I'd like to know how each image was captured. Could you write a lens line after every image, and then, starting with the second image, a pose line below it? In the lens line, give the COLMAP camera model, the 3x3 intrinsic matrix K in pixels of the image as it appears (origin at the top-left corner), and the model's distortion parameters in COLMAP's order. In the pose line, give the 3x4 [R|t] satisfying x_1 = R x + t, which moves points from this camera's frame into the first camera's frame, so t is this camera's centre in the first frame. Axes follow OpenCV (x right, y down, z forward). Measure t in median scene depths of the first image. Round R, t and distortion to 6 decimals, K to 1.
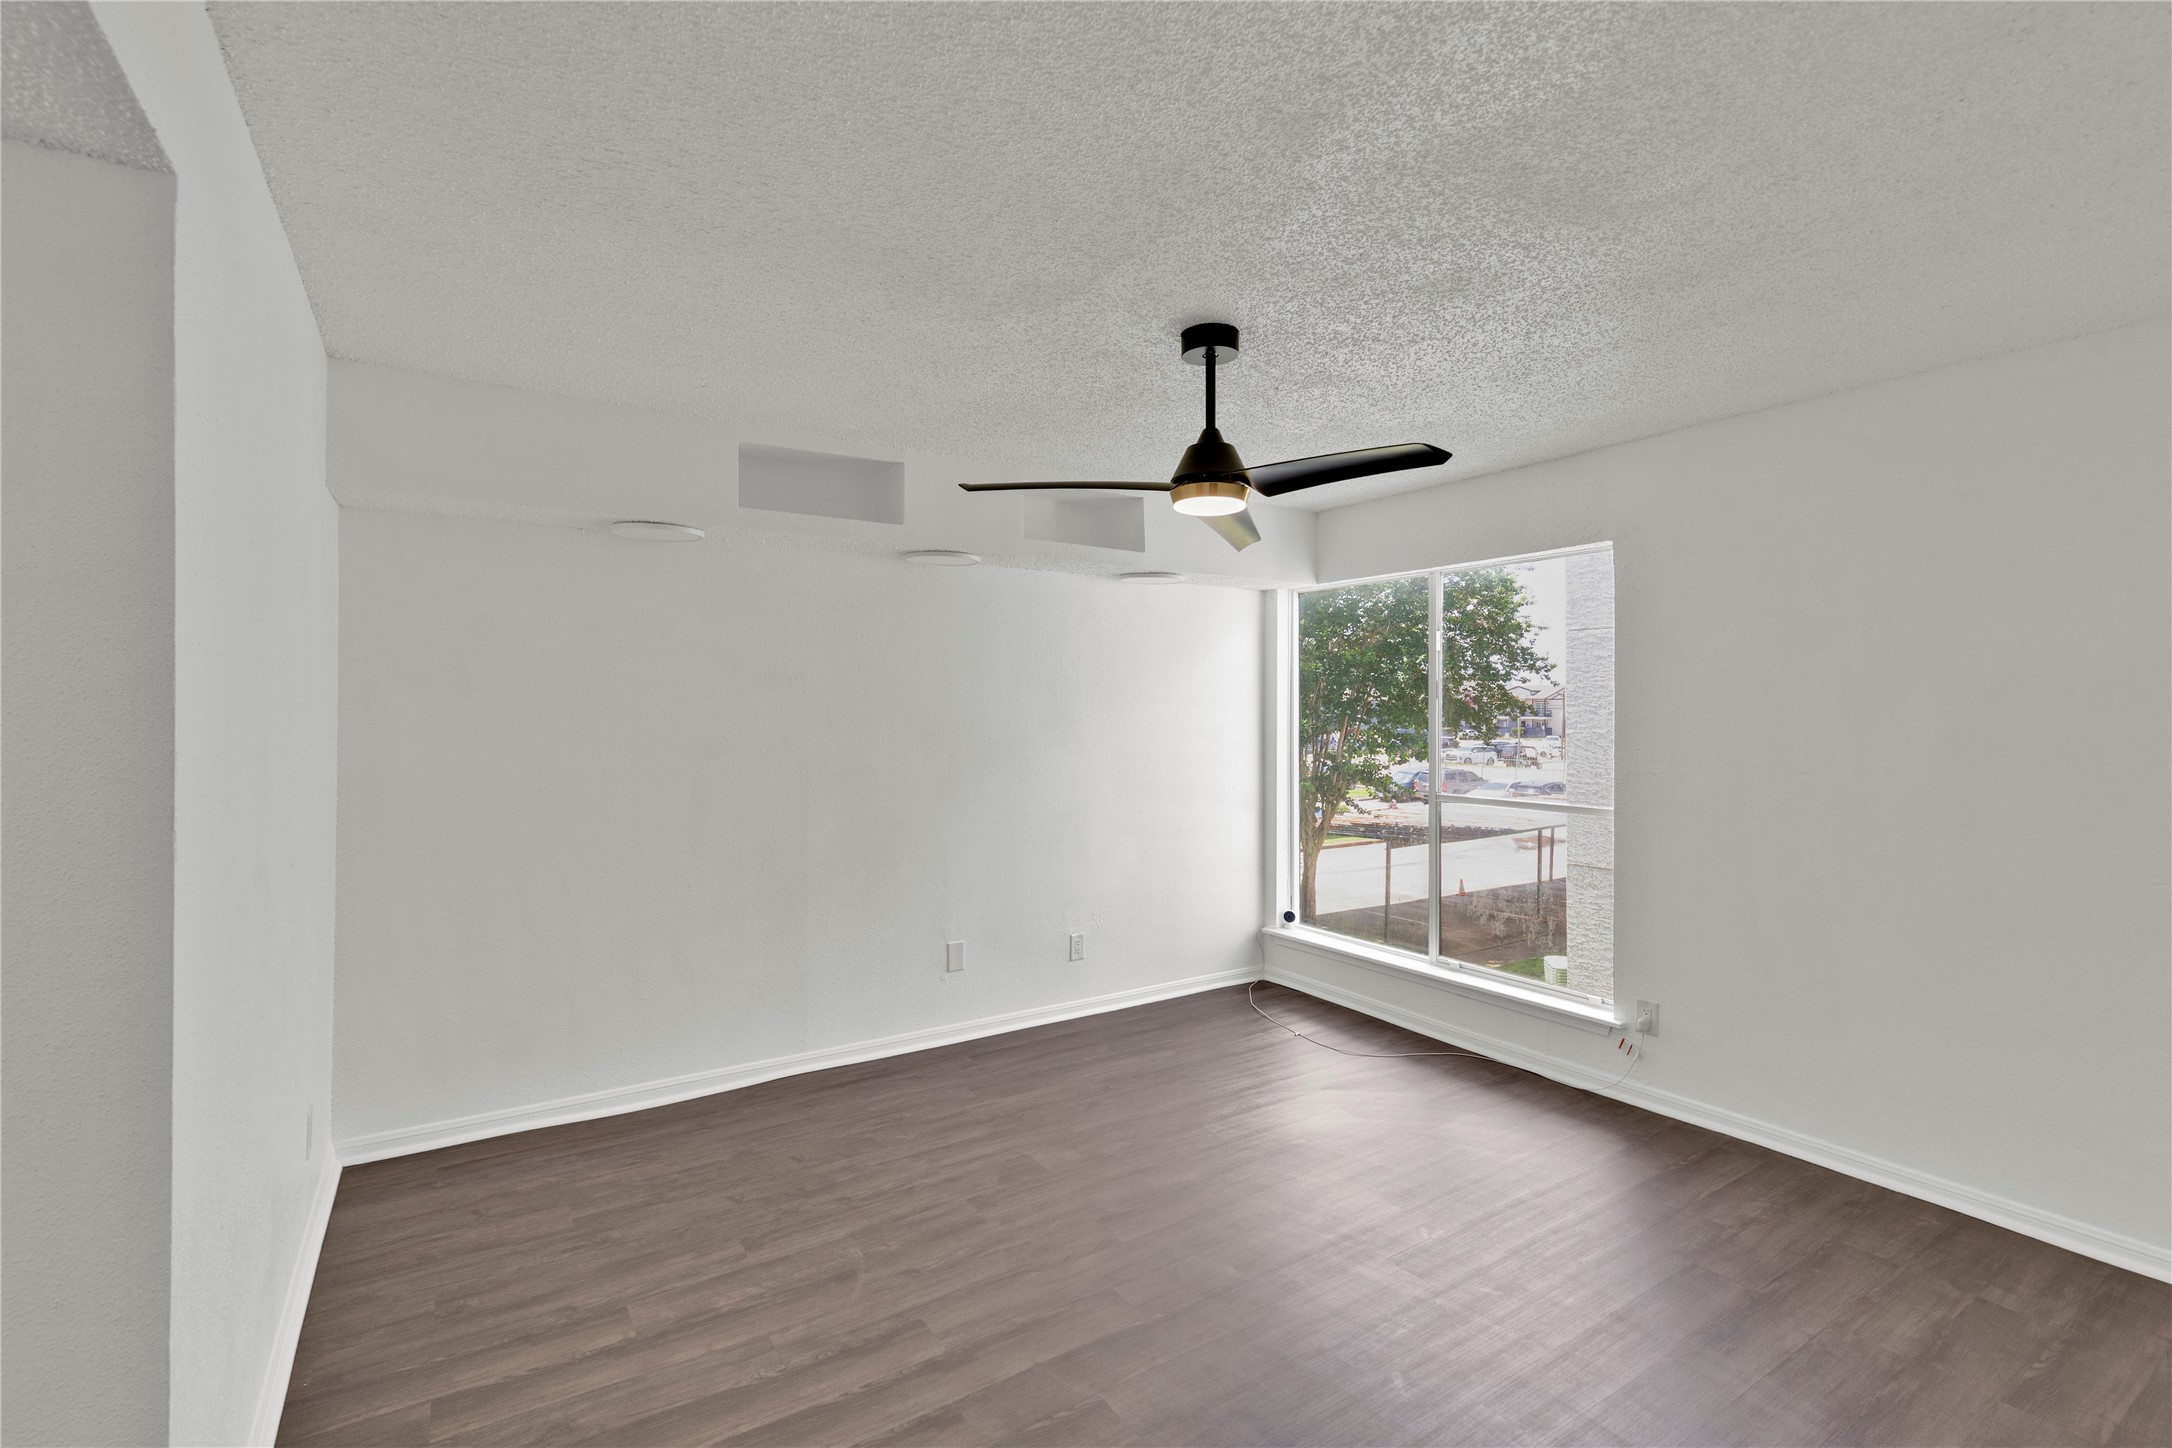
lens RADIAL K [[976.2, 0, 1073.4], [0, 976.2, 711.4], [0, 0, 1]] dist [0.000758, -0.000499]
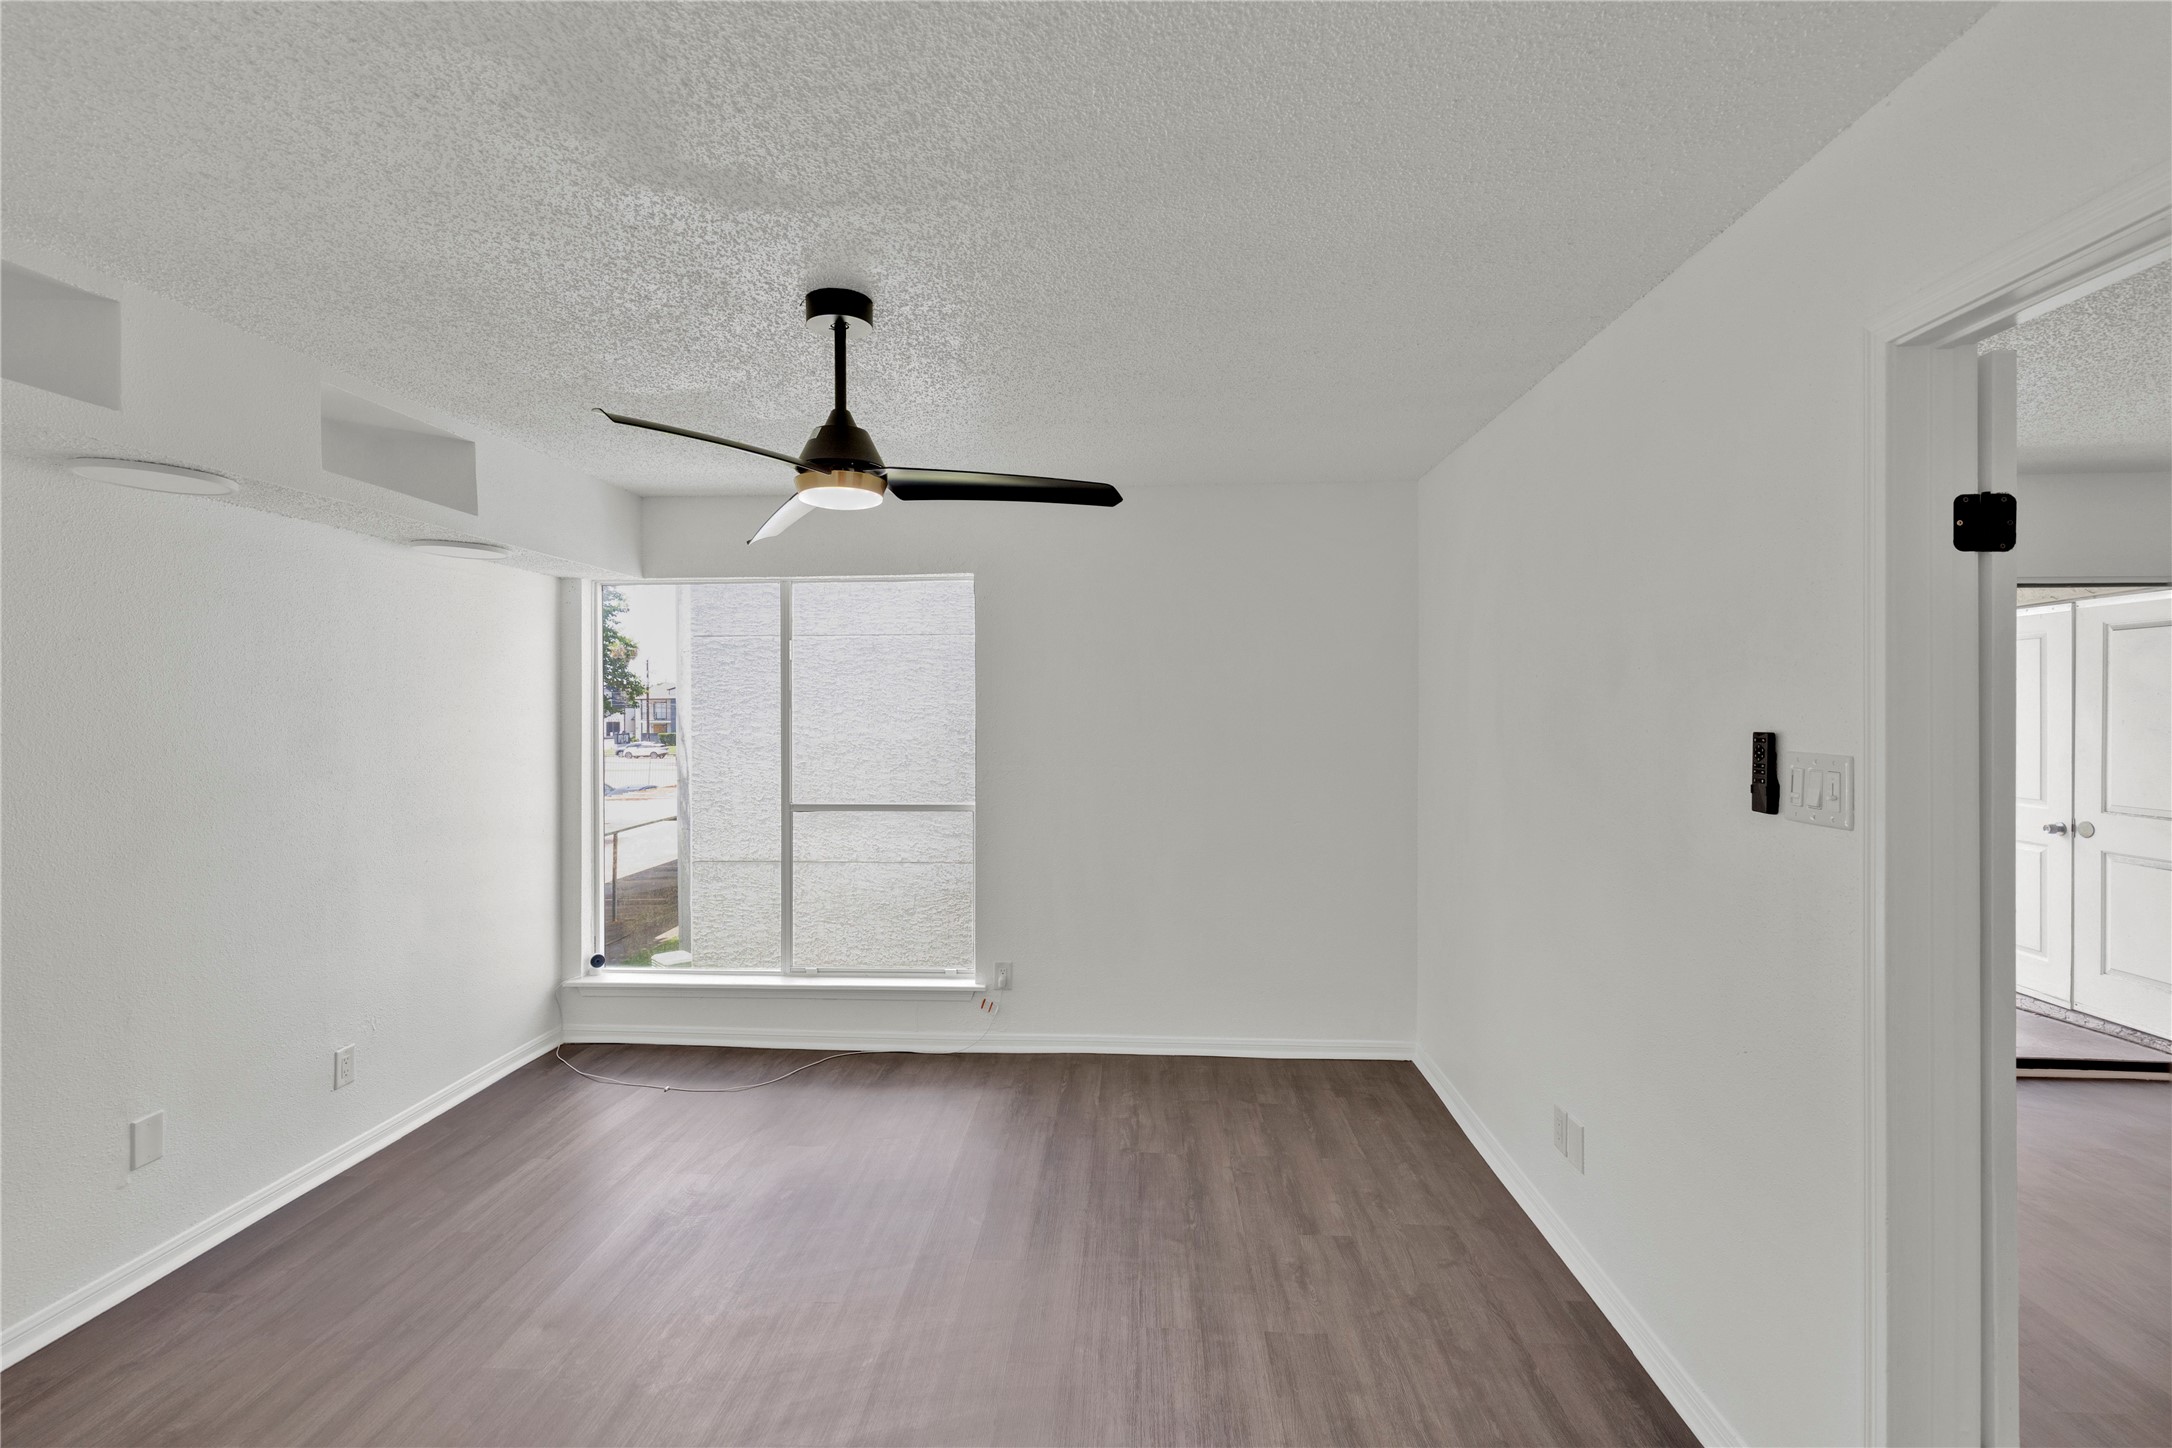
lens RADIAL K [[976.2, 0, 1073.4], [0, 976.2, 711.4], [0, 0, 1]] dist [0.000758, -0.000499]
pose [[0.592561, -0.006068, 0.805503, -0.300647], [0.005729, 0.999978, 0.003319, -0.012861], [-0.805505, 0.002648, 0.592582, 0.208412]]
